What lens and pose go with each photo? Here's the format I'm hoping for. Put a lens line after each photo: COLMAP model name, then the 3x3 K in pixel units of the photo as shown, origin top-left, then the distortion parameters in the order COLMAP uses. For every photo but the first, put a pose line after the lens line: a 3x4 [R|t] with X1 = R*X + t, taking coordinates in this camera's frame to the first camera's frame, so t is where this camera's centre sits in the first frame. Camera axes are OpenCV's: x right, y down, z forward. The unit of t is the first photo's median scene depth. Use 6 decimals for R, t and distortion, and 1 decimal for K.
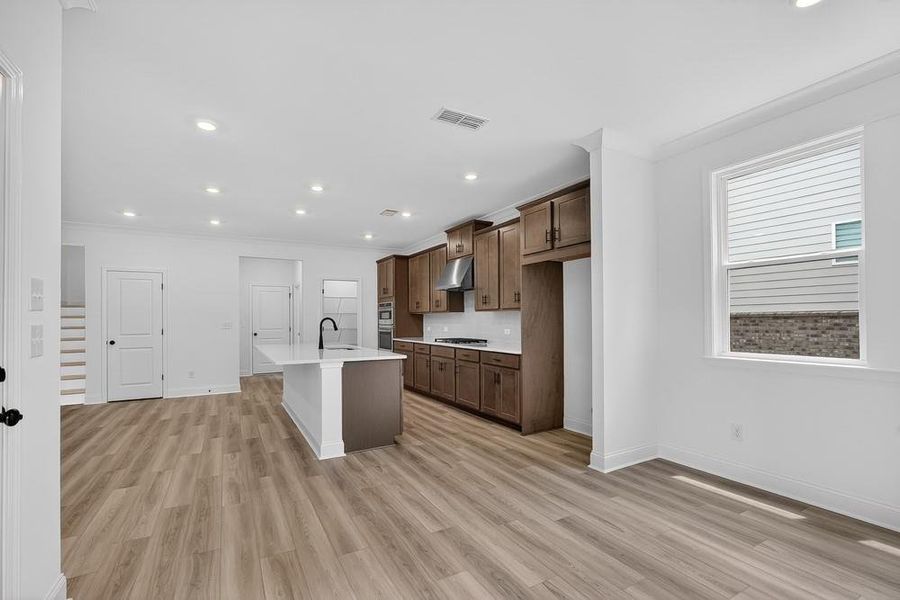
lens RADIAL K [[401.1, 0, 446.0], [0, 401.1, 314.4], [0, 0, 1]] dist [-0.015222, 0.005524]
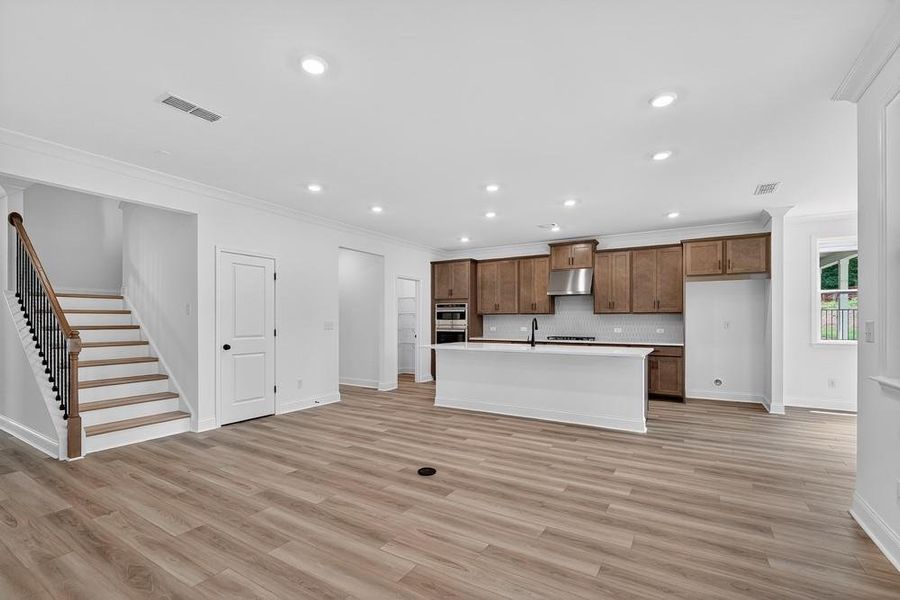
lens RADIAL K [[401.1, 0, 451.4], [0, 401.1, 321.1], [0, 0, 1]] dist [-0.015222, 0.005524]
pose [[0.869666, 0.007643, 0.493582, -1.159591], [-0.013925, 0.999862, 0.009053, 0.011506], [-0.493444, -0.014746, 0.869652, 0.181666]]
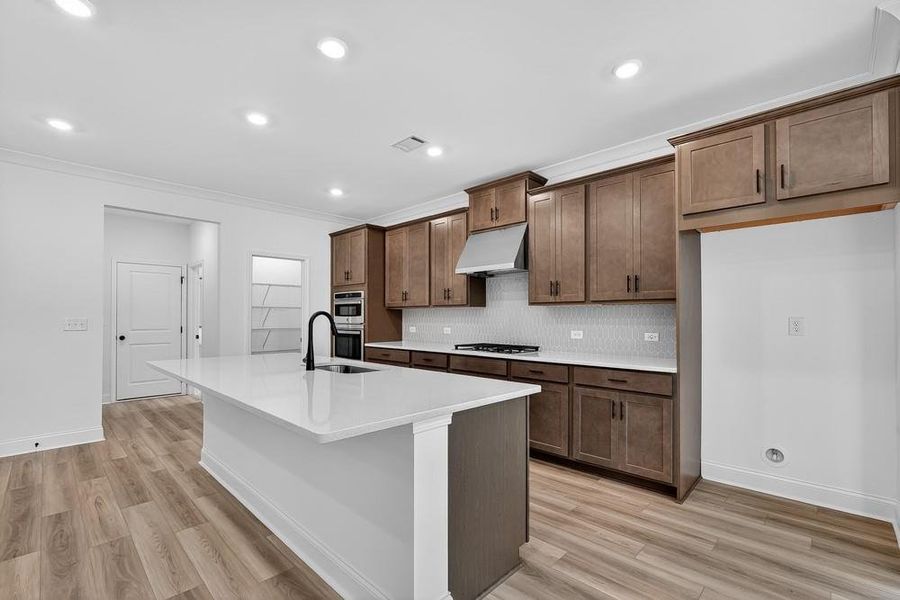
lens RADIAL K [[401.1, 0, 449.6], [0, 401.1, 309.9], [0, 0, 1]] dist [-0.015222, 0.005524]
pose [[0.957996, 0.012435, 0.286512, -0.319848], [-0.010666, 0.999913, -0.007733, 0.009462], [-0.286584, 0.004352, 0.958045, 0.484512]]
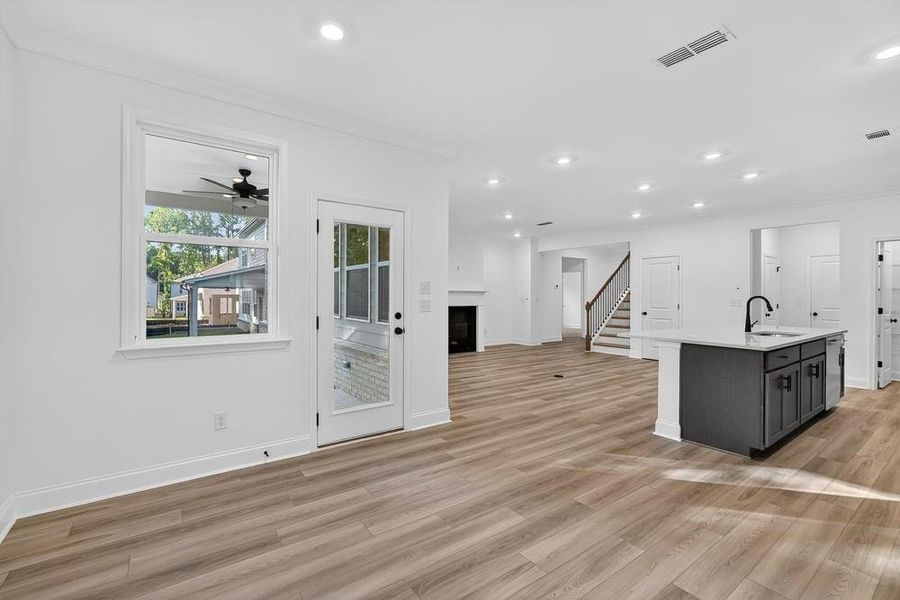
lens RADIAL K [[397.5, 0, 451.7], [0, 397.5, 294.7], [0, 0, 1]] dist [-0.006344, 0.001314]
pose [[0.128226, 0.005433, -0.991730, 0.508937], [0.009577, 0.999932, 0.006716, -0.007372], [0.991699, -0.010359, 0.128165, 0.282895]]
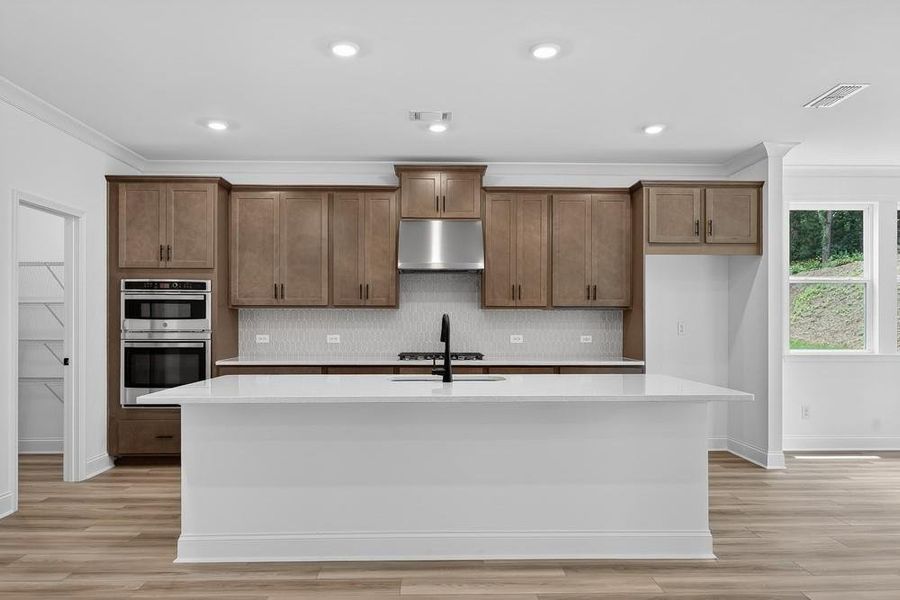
lens RADIAL K [[611.7, 0, 448.0], [0, 611.7, 318.7], [0, 0, 1]] dist [-0.000788, 0.004295]
pose [[0.467282, 0.011617, 0.884032, -1.039199], [-0.016628, 0.999852, -0.004349, 0.017726], [-0.883952, -0.012668, 0.467406, 0.746622]]
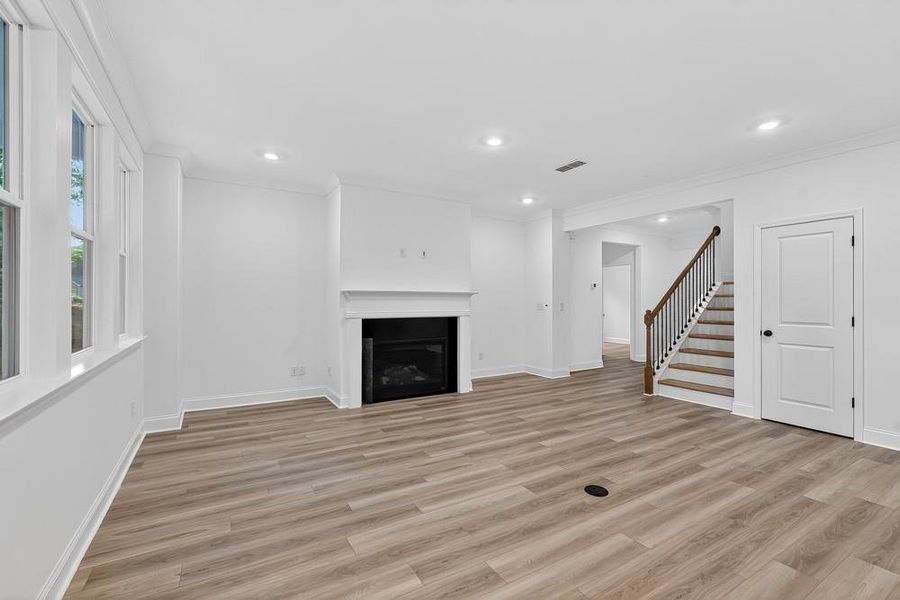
lens RADIAL K [[397.5, 0, 450.2], [0, 397.5, 299.6], [0, 0, 1]] dist [-0.006344, 0.001314]
pose [[0.036023, 0.005404, -0.999336, -0.255256], [0.013286, 0.999894, 0.005886, 0.003035], [0.999263, -0.013489, 0.035948, 0.599875]]
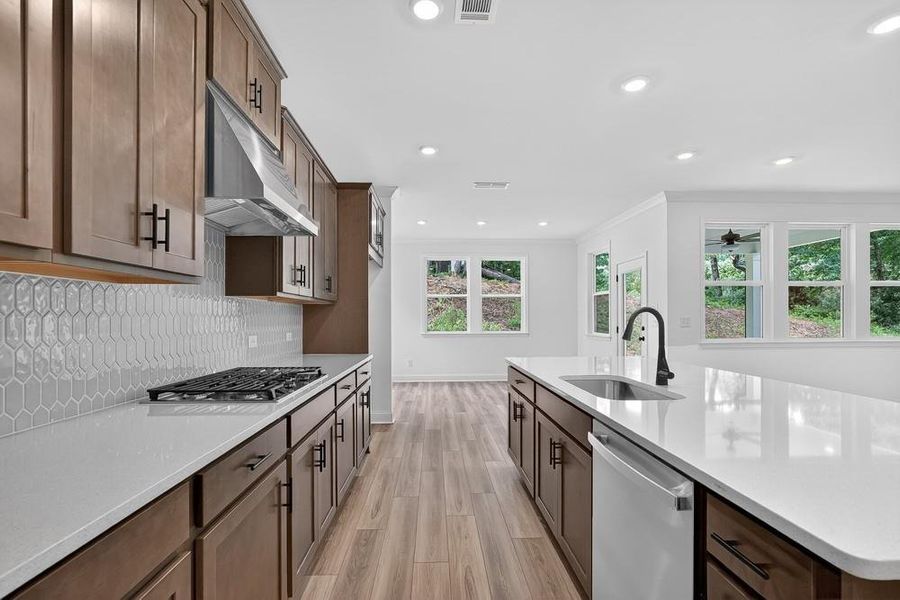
lens RADIAL K [[401.1, 0, 461.0], [0, 401.1, 313.1], [0, 0, 1]] dist [-0.015222, 0.005524]
pose [[-0.905775, 0.014545, 0.423510, -0.336786], [0.002963, 0.999604, -0.027994, 0.028492], [-0.423749, -0.024101, -0.905459, 1.626594]]
